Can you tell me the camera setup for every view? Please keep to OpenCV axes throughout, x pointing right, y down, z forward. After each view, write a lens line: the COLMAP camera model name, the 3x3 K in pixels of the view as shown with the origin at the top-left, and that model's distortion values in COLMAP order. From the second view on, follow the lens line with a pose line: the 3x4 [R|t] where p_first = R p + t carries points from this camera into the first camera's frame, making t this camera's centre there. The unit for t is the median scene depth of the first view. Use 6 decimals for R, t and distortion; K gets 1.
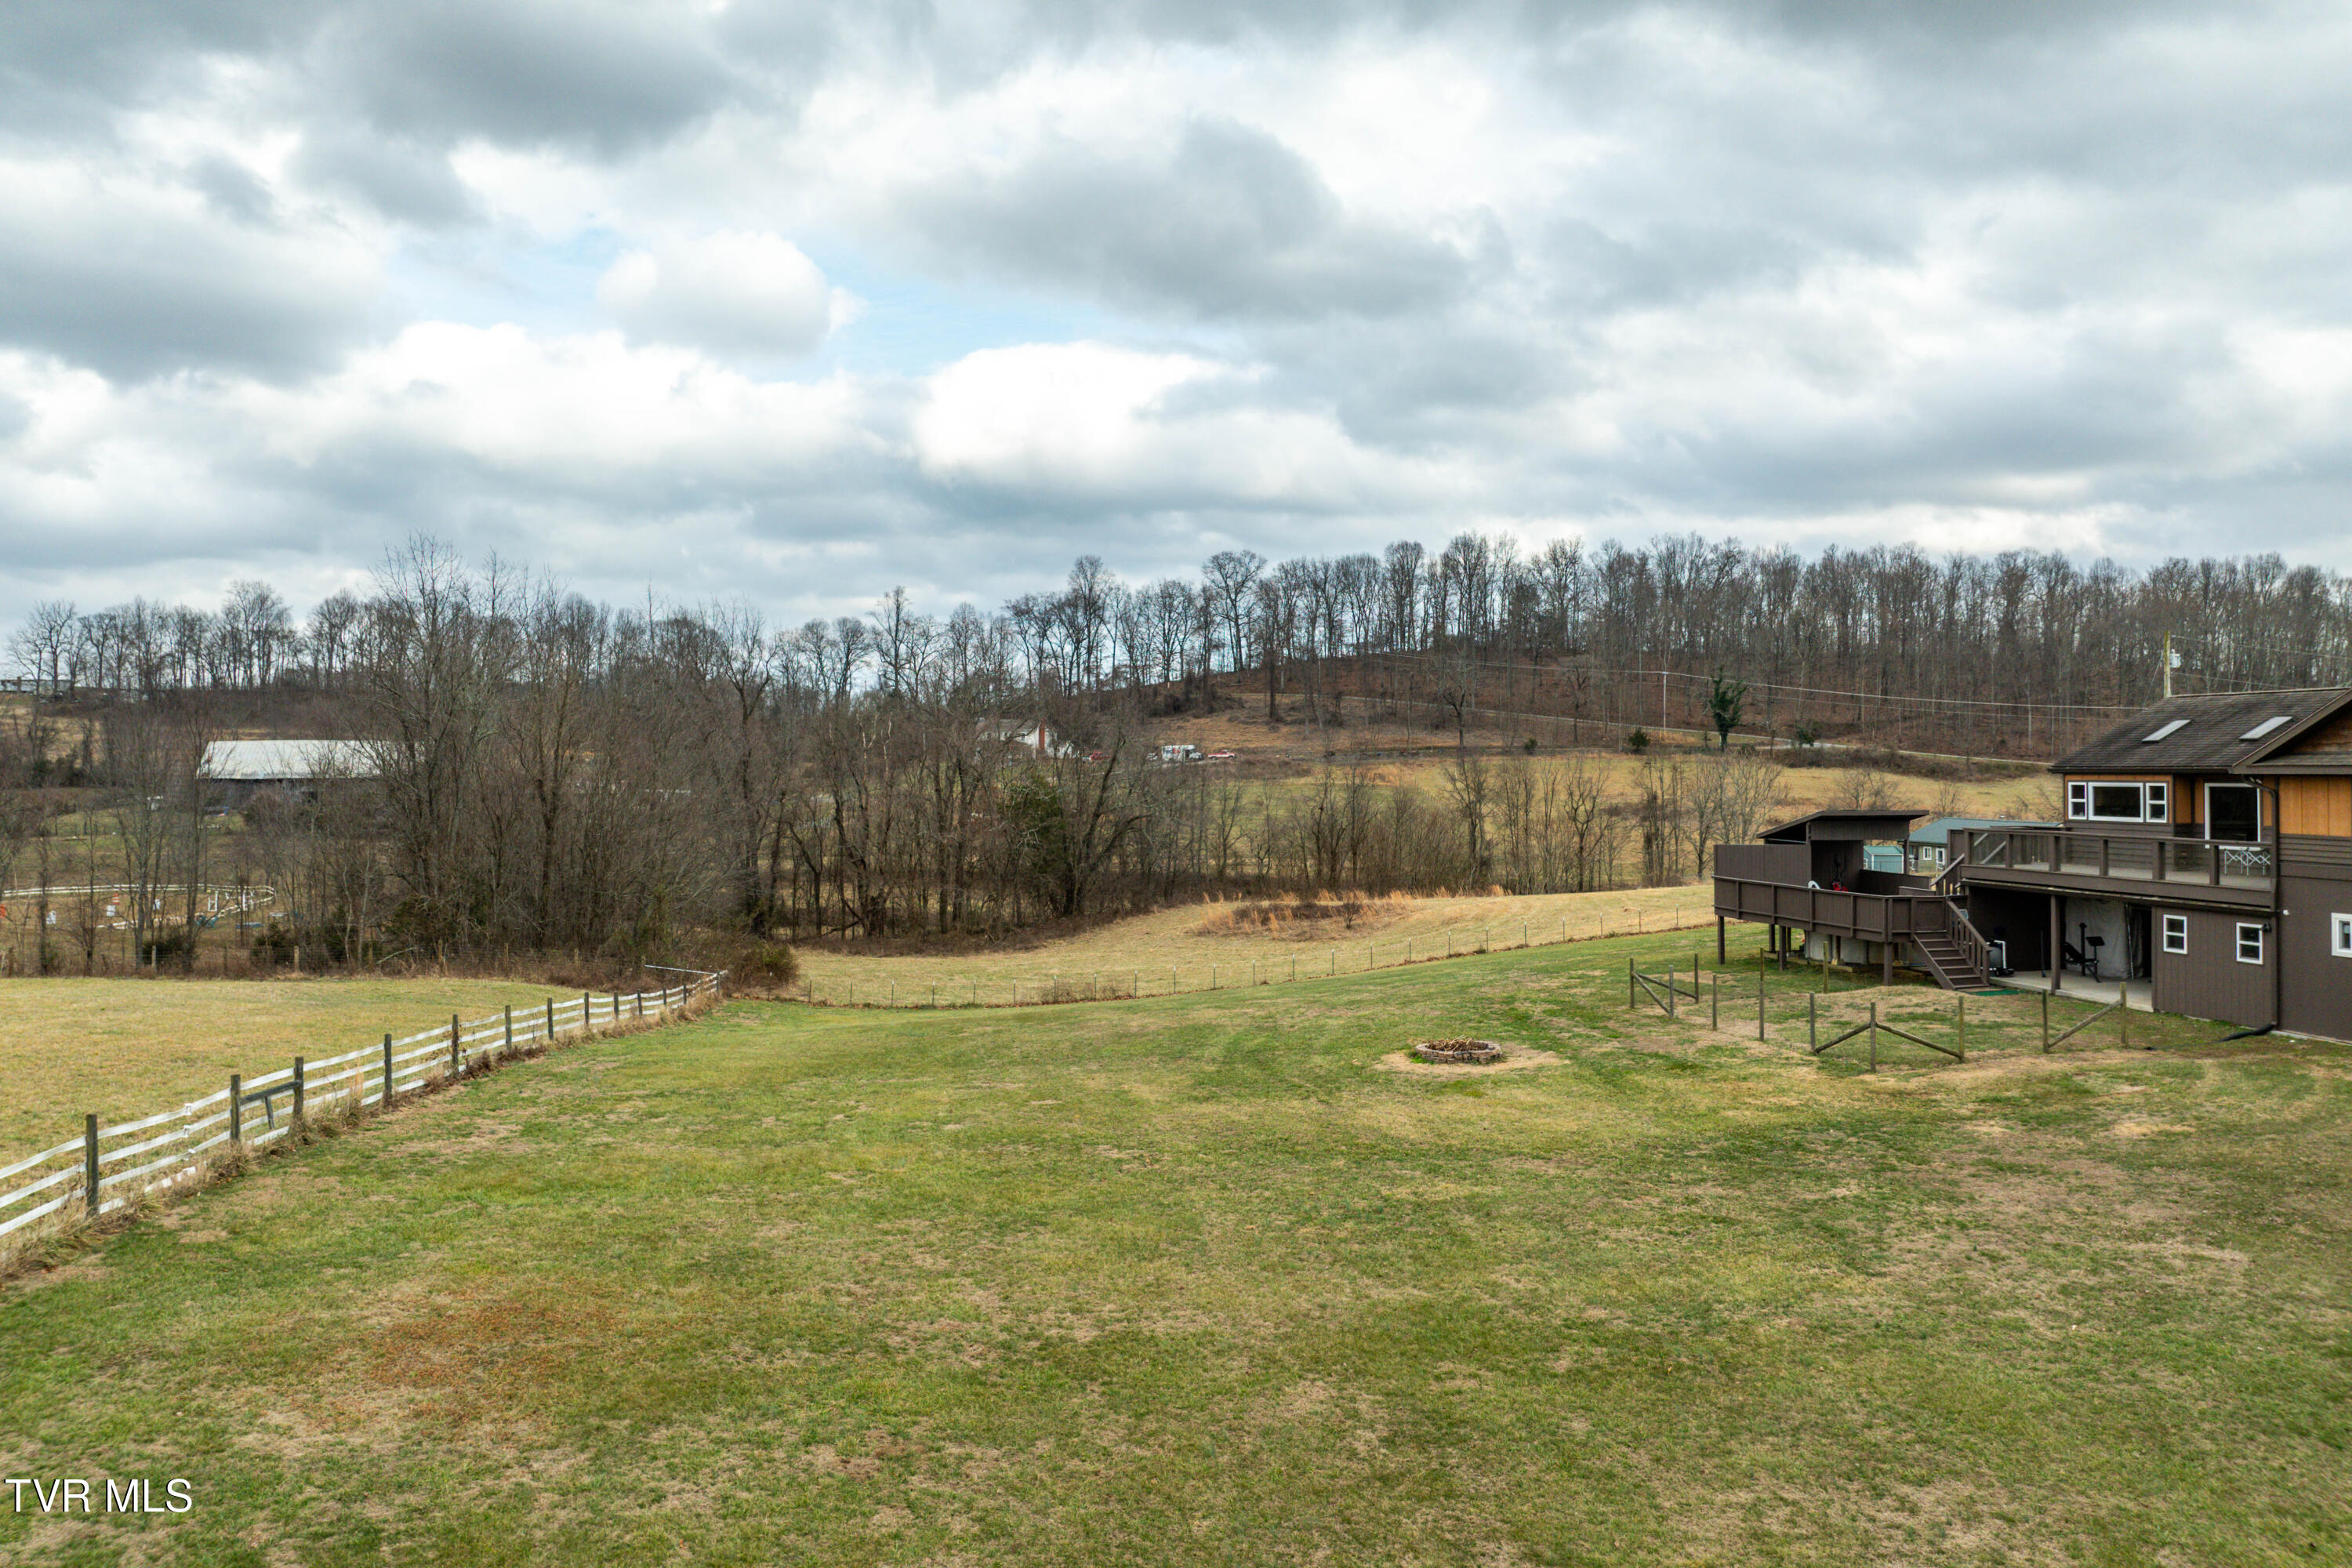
lens RADIAL K [[1740.0, 0, 1164.9], [0, 1740.0, 736.2], [0, 0, 1]] dist [-0.039633, 0.002471]
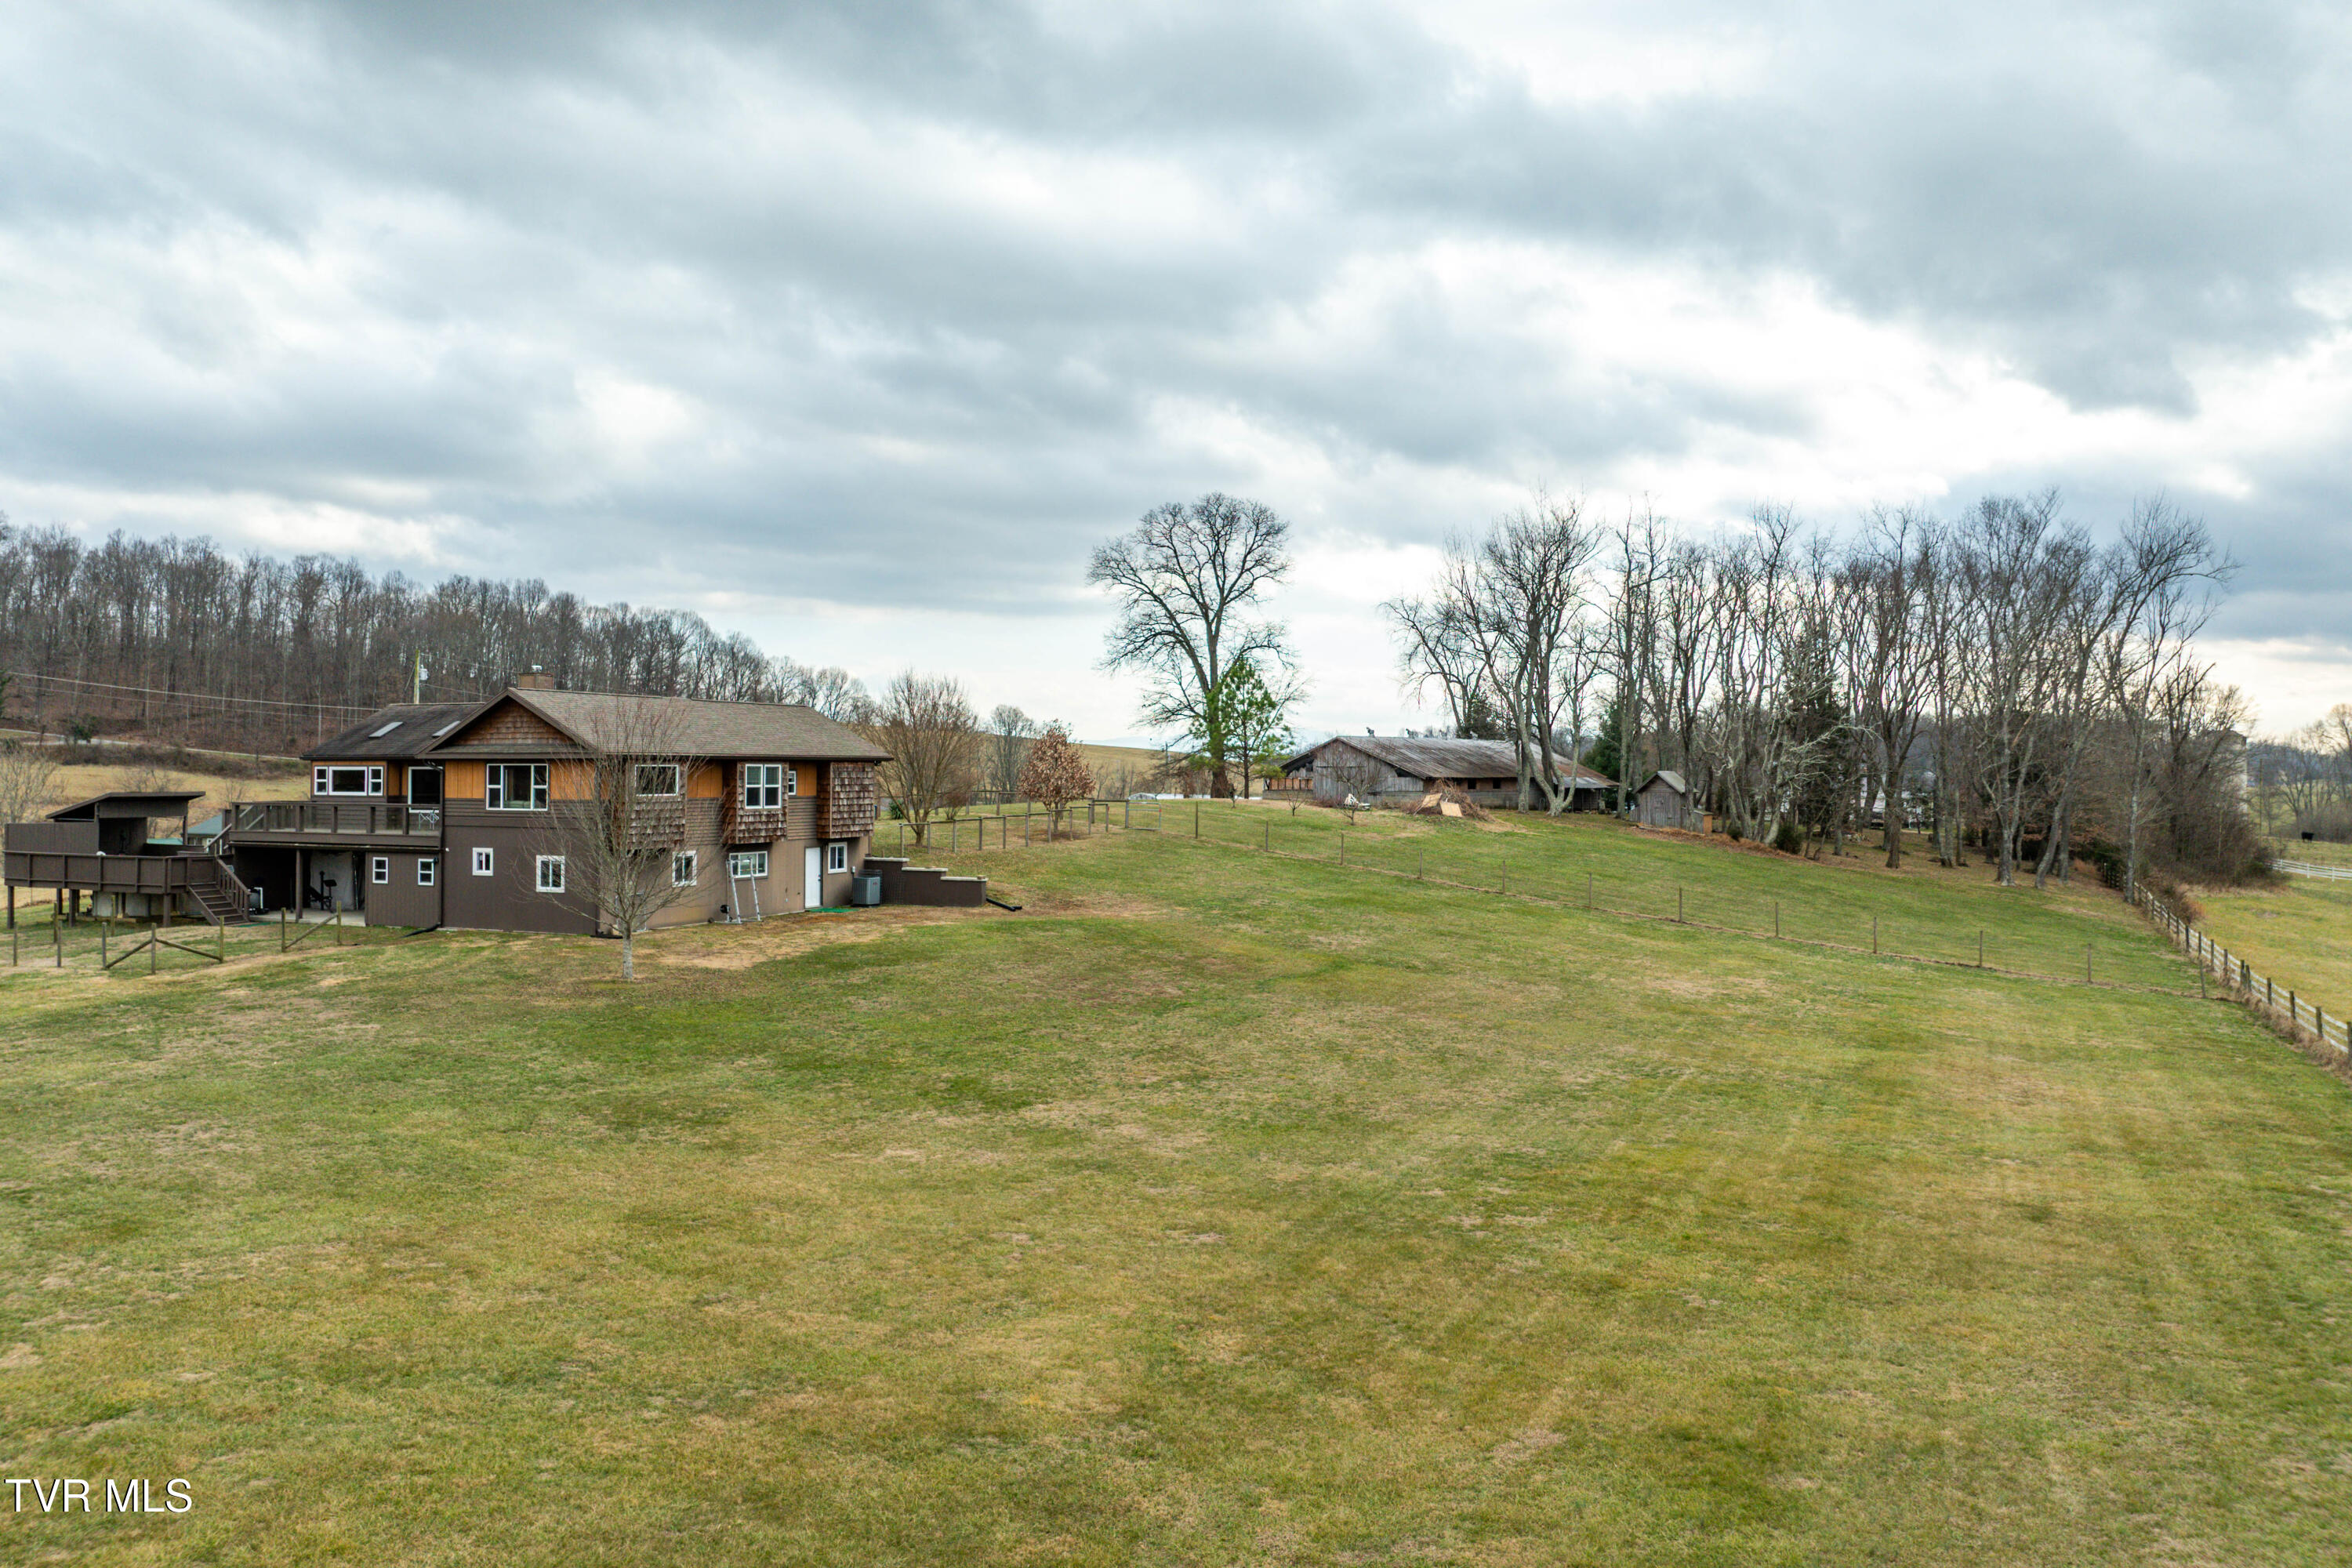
lens RADIAL K [[1740.0, 0, 1214.0], [0, 1740.0, 721.1], [0, 0, 1]] dist [-0.039633, 0.002471]
pose [[0.588957, 0.022778, 0.807843, -0.046312], [-0.015374, 0.999738, -0.016980, 0.001007], [-0.808018, -0.002420, 0.589153, -0.113186]]
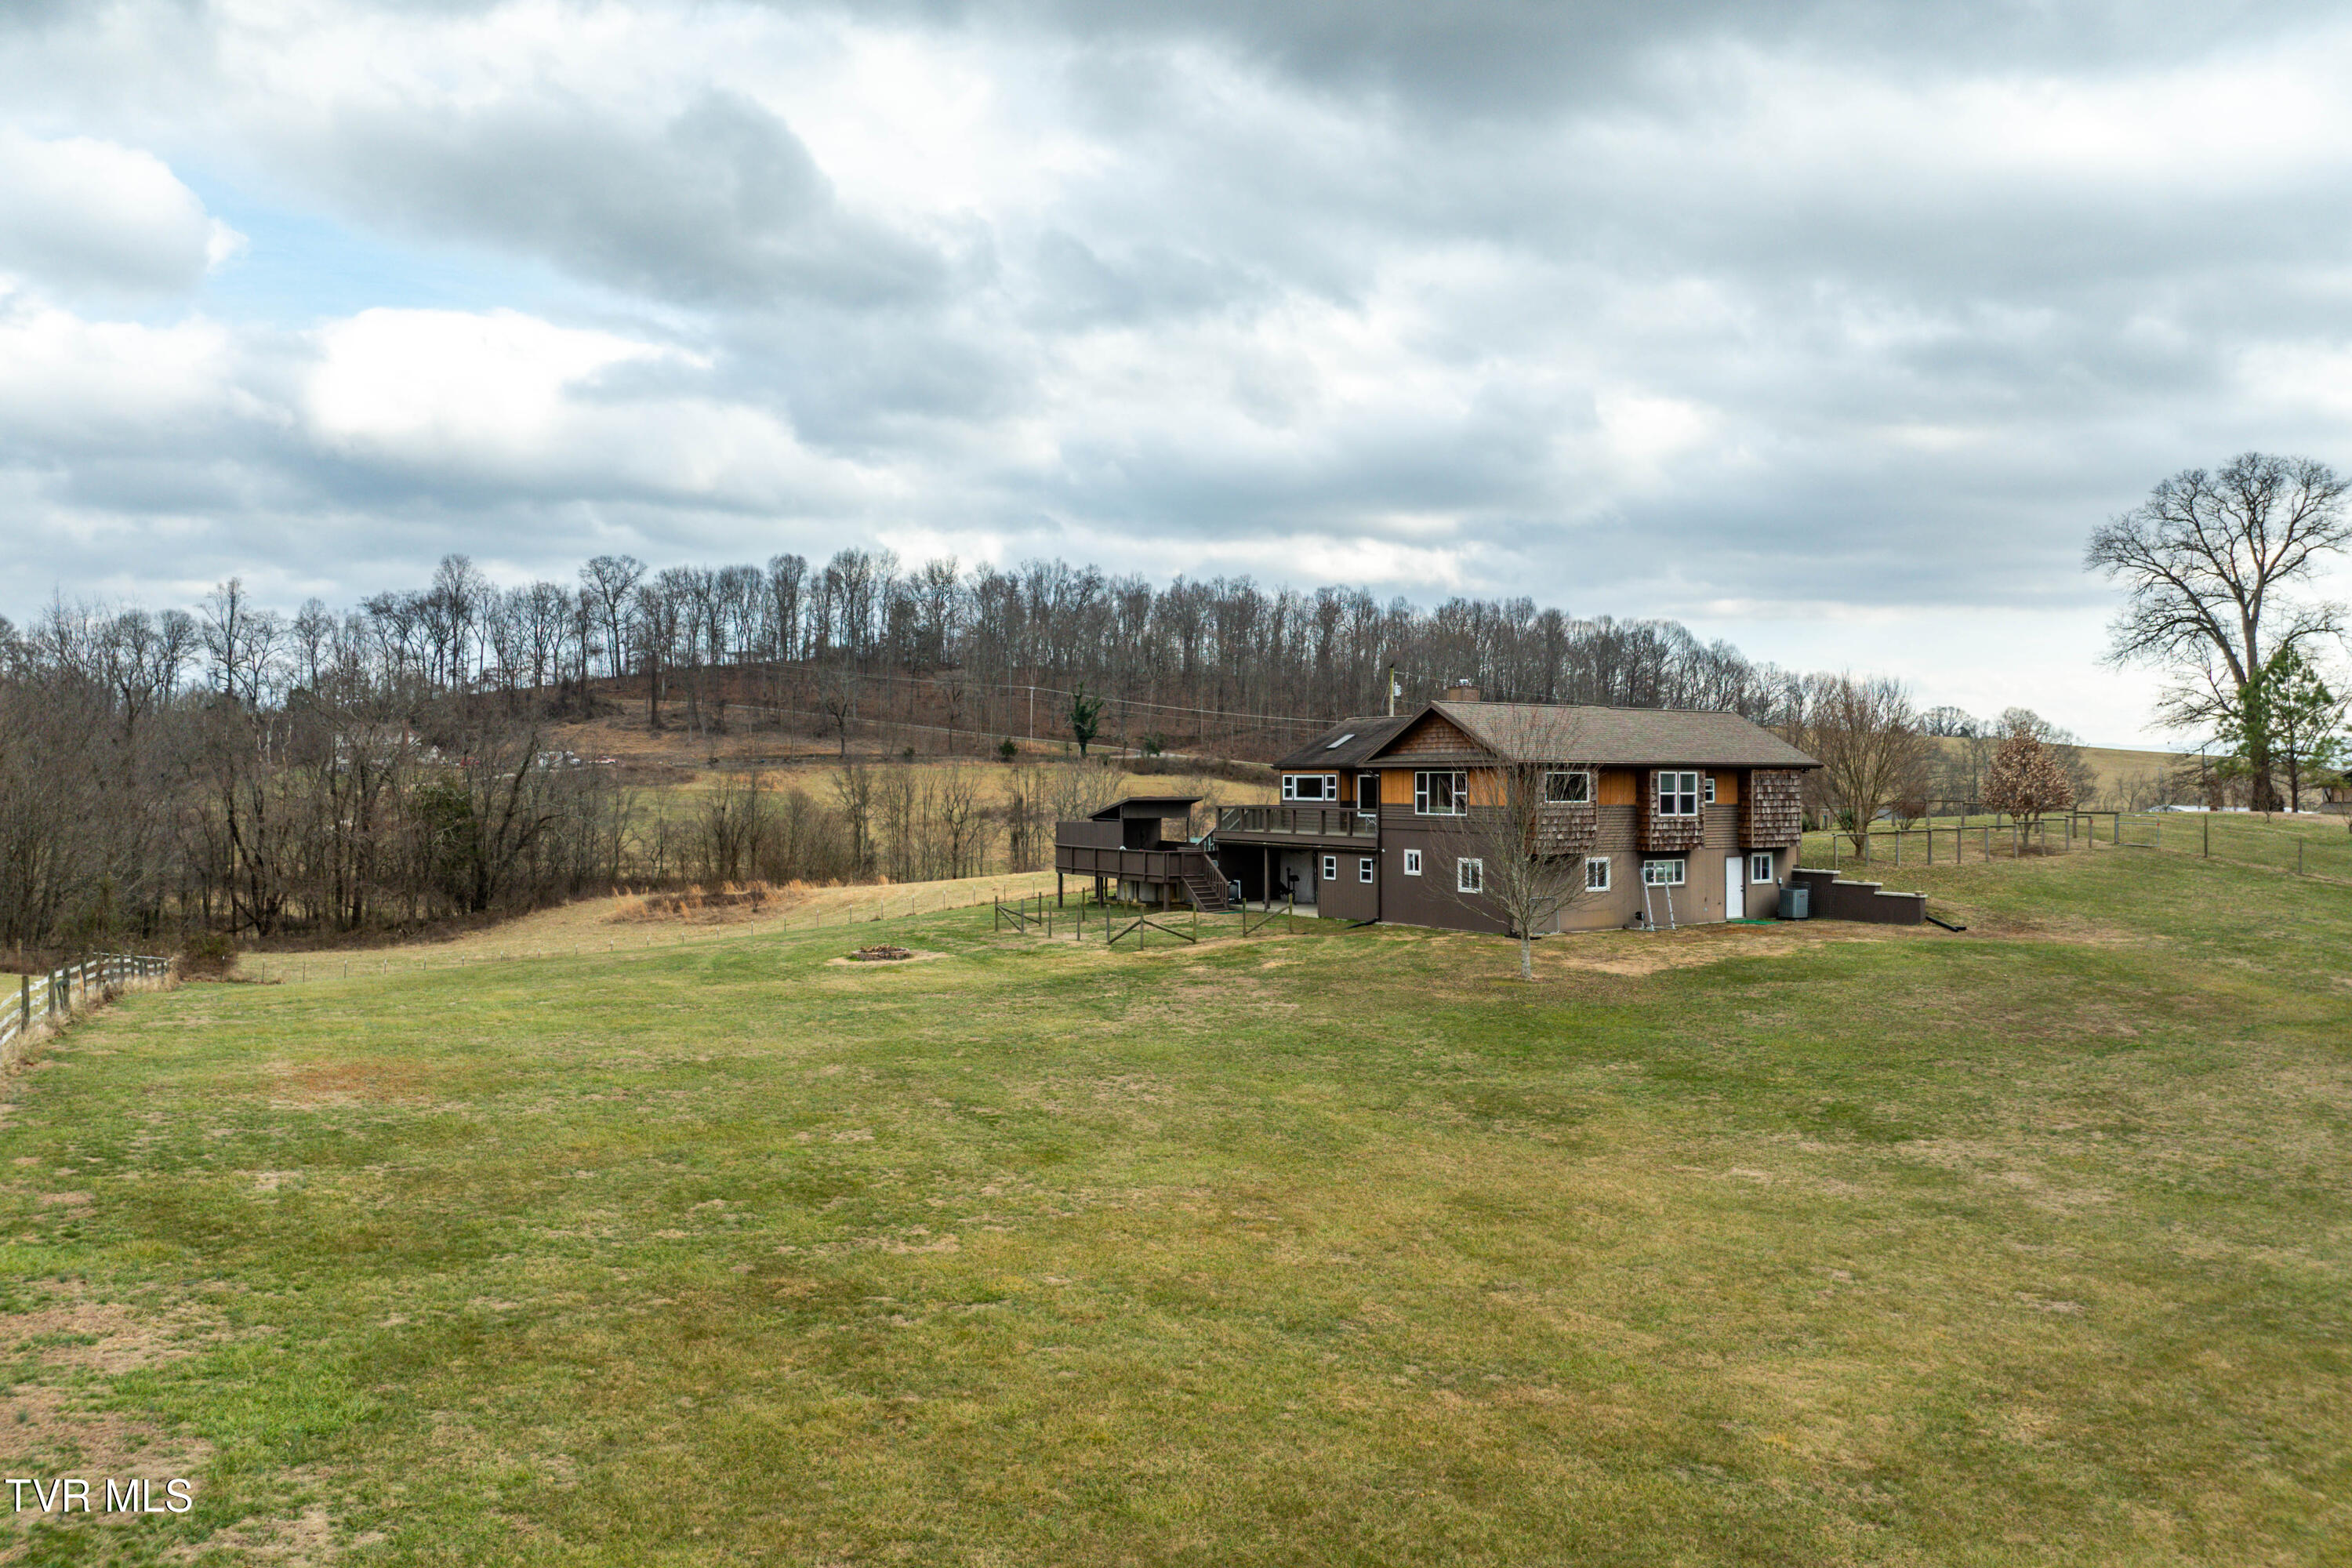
lens RADIAL K [[1740.0, 0, 1146.4], [0, 1740.0, 716.9], [0, 0, 1]] dist [-0.039633, 0.002471]
pose [[0.940863, 0.013756, 0.338509, -0.032527], [-0.008203, 0.999807, -0.017831, 0.001390], [-0.338689, 0.014000, 0.940794, -0.125493]]
